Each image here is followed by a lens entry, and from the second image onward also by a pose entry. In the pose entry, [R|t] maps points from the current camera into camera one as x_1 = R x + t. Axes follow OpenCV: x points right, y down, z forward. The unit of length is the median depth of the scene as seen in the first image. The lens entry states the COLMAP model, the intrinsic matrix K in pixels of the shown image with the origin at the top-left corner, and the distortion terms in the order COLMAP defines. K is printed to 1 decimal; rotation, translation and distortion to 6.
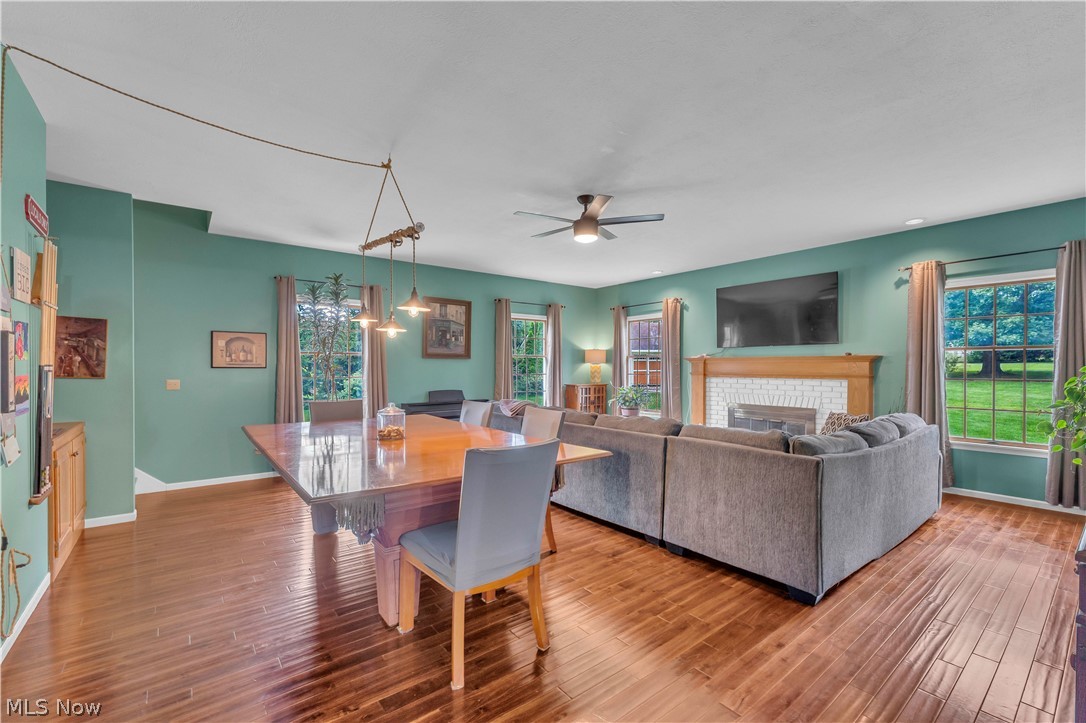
lens RADIAL K [[441.7, 0, 535.5], [0, 441.7, 368.4], [0, 0, 1]] dist [-0.000447, -0.000098]
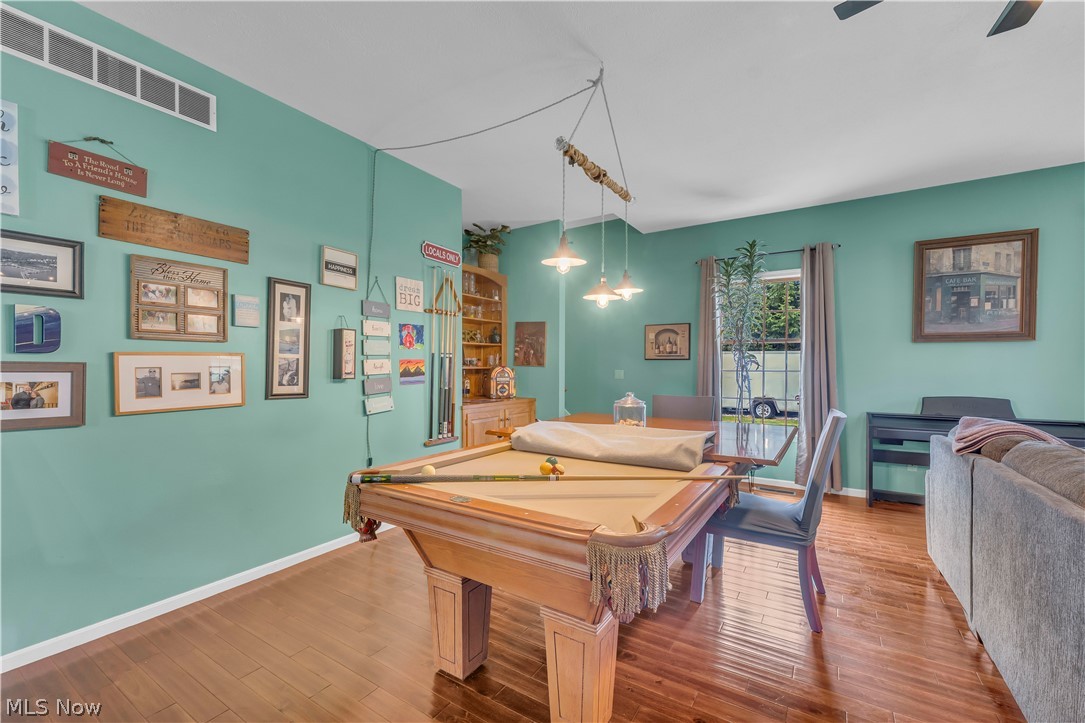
lens RADIAL K [[440.7, 0, 535.9], [0, 440.7, 368.7], [0, 0, 1]] dist [0.000624, -0.000430]
pose [[0.338953, 0.009566, -0.940755, 0.163654], [-0.003296, 0.999954, 0.008980, 0.010756], [0.940797, 0.000057, 0.338969, 0.318160]]
